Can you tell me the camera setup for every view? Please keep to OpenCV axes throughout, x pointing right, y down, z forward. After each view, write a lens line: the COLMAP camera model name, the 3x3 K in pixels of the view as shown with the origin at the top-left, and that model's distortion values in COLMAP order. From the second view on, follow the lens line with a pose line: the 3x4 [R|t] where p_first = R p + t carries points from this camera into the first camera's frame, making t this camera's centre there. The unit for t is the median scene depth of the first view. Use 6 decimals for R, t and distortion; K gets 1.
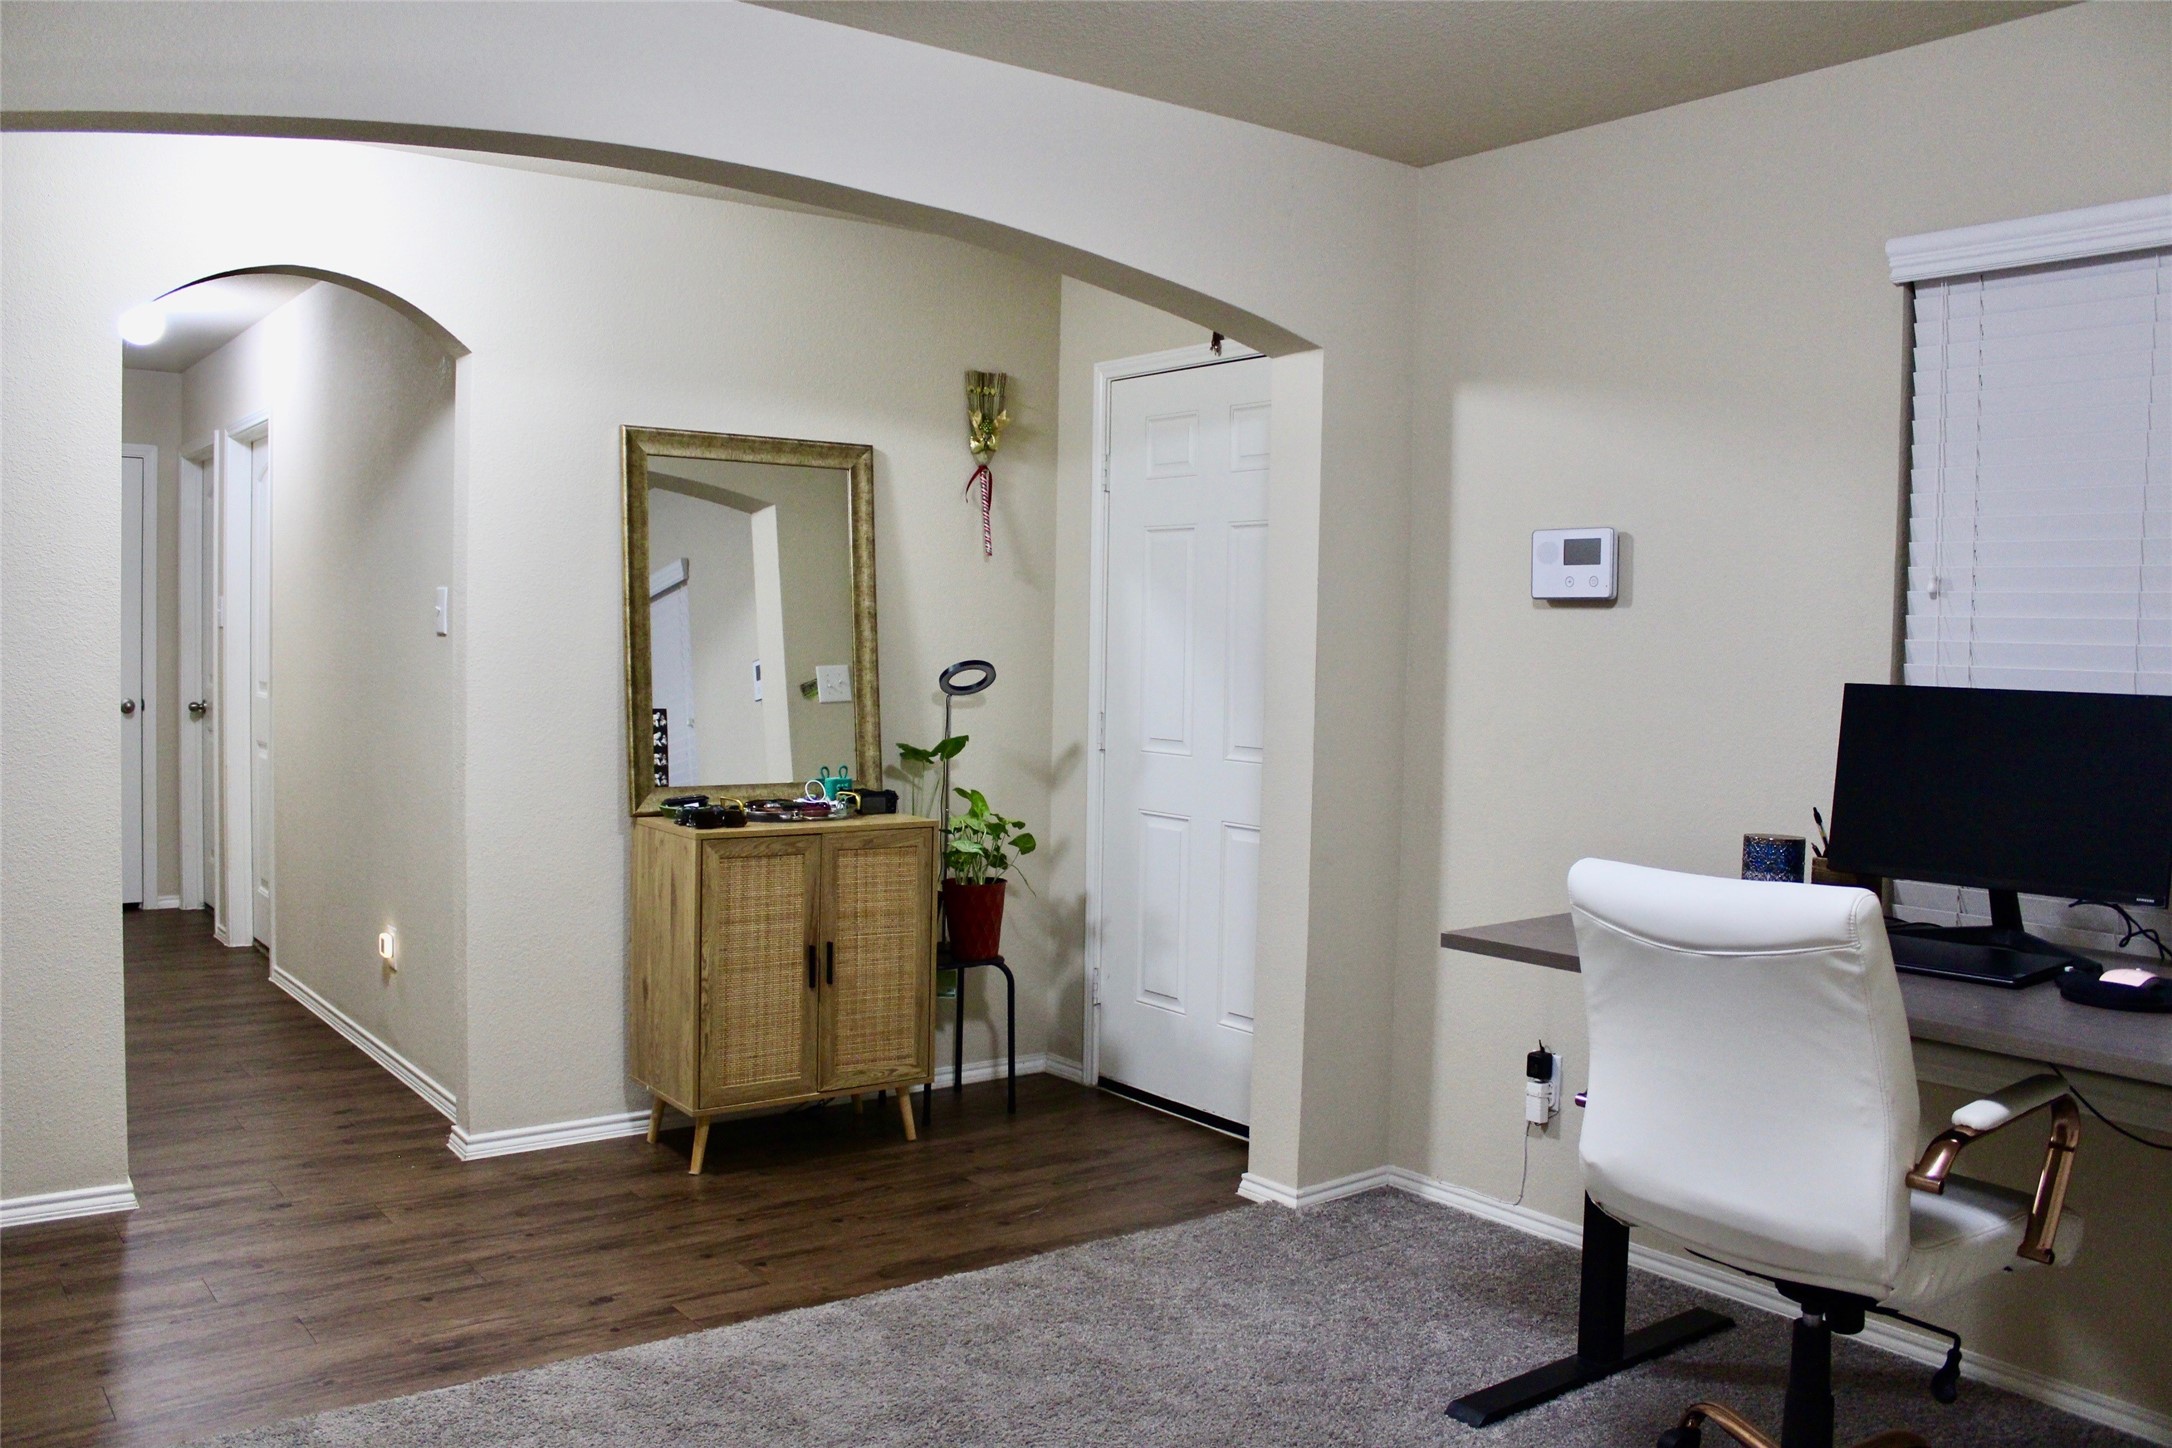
lens RADIAL K [[1793.3, 0, 1086.0], [0, 1793.3, 724.0], [0, 0, 1]] dist [-0.054738, 0.003567]
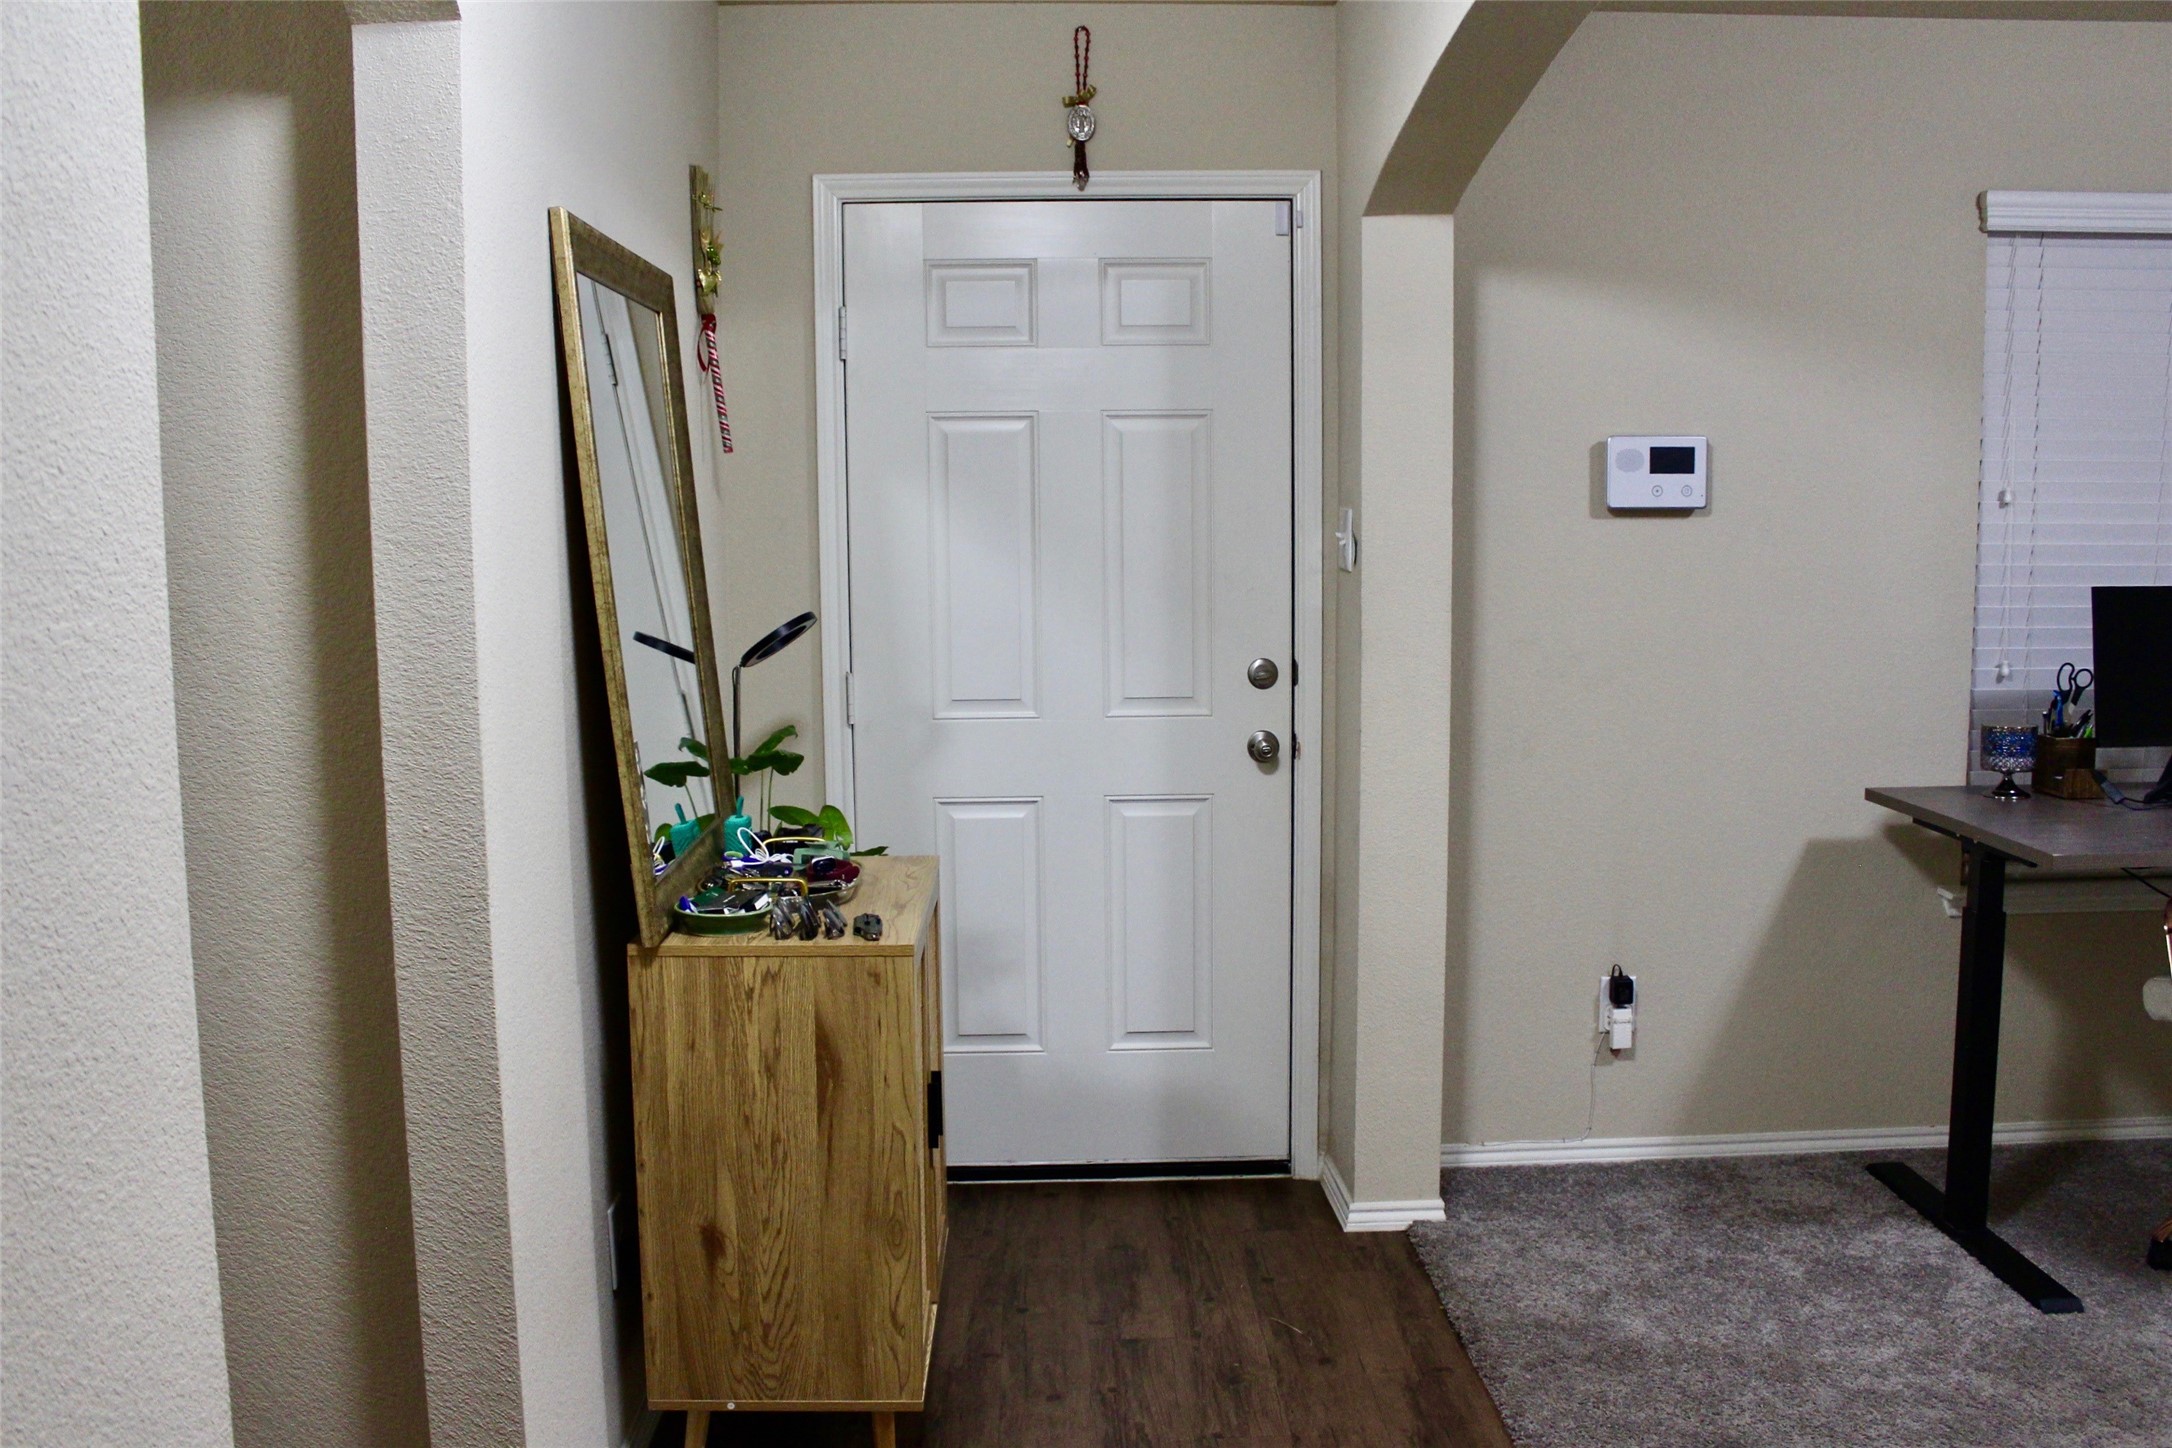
lens RADIAL K [[1947.5, 0, 1086.0], [0, 1947.5, 724.0], [0, 0, 1]] dist [-0.082387, -0.004402]
pose [[0.572812, -0.119162, 0.810979, -0.752642], [0.062164, 0.992843, 0.101977, -0.078575], [-0.817326, -0.008000, 0.576120, 0.636416]]
